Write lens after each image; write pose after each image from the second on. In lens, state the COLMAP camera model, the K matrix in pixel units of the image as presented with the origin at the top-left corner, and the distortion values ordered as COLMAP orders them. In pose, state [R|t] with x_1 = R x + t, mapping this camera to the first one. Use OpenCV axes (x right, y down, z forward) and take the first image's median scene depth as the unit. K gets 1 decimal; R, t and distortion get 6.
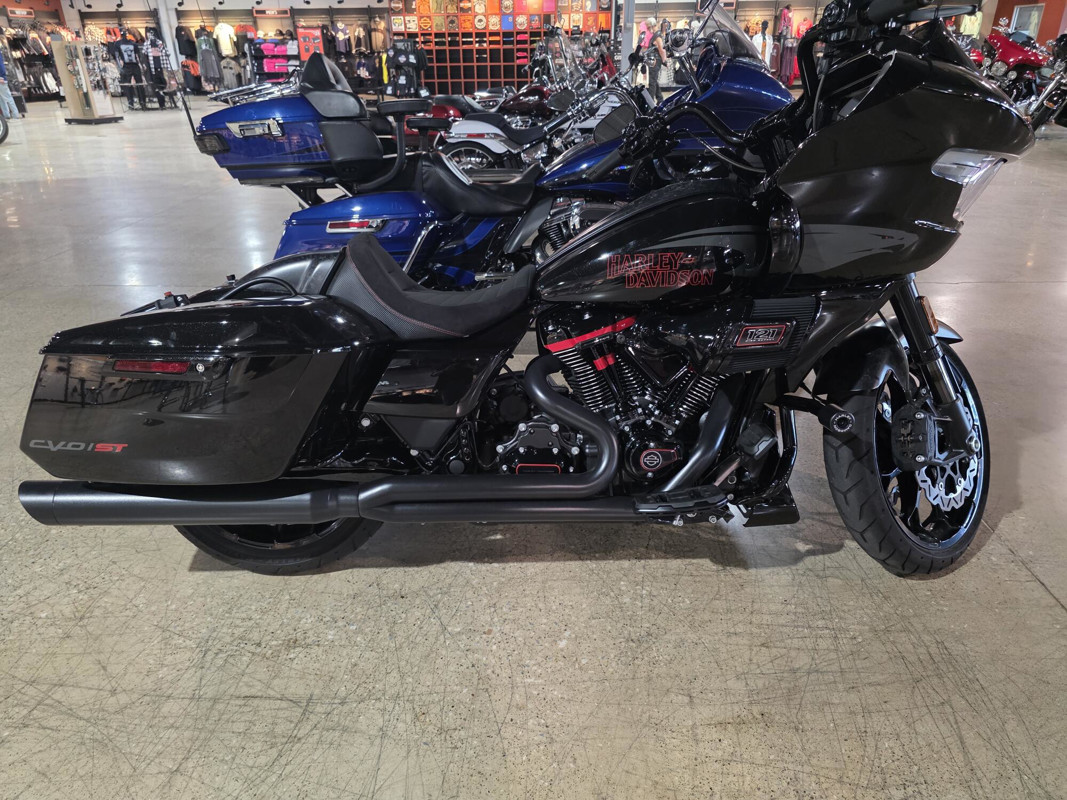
lens RADIAL K [[715.5, 0, 533.5], [0, 715.5, 400.0], [0, 0, 1]] dist [0.011588, 0.002213]
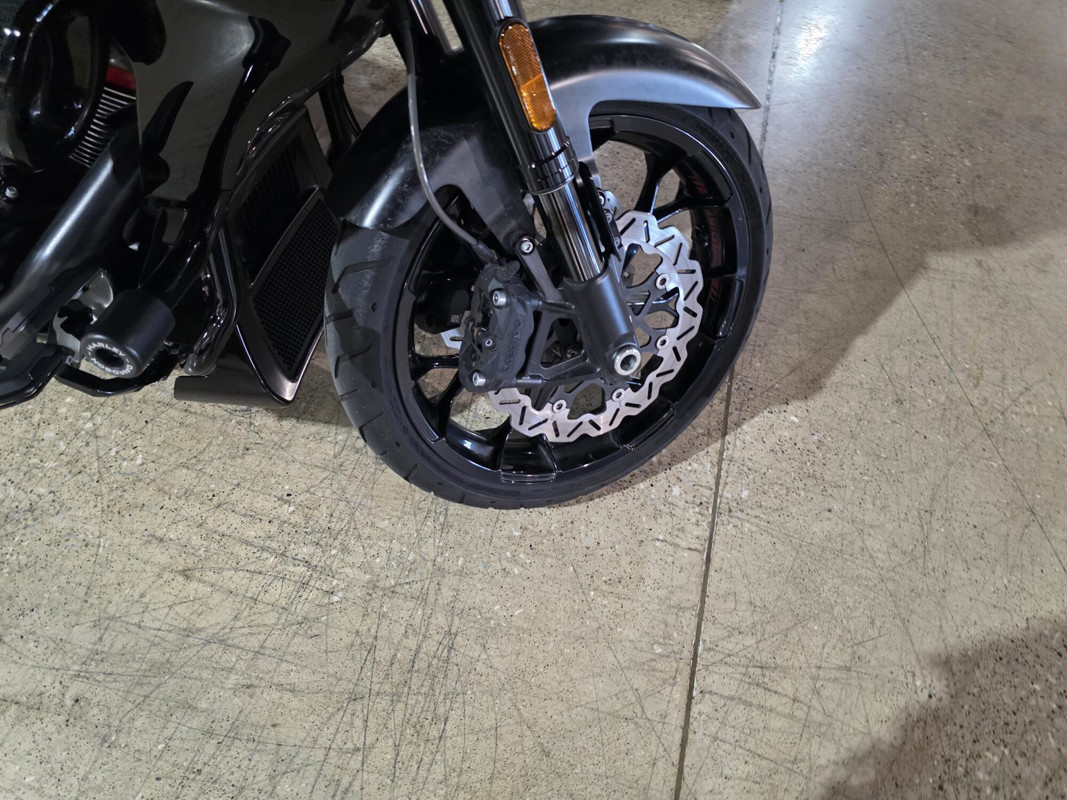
lens RADIAL K [[715.5, 0, 533.5], [0, 715.5, 400.0], [0, 0, 1]] dist [0.011588, 0.002213]
pose [[0.973671, 0.226381, -0.026777, 0.553570], [-0.173378, 0.811681, 0.557775, -0.174421], [0.148004, -0.538447, 0.829560, 0.550292]]
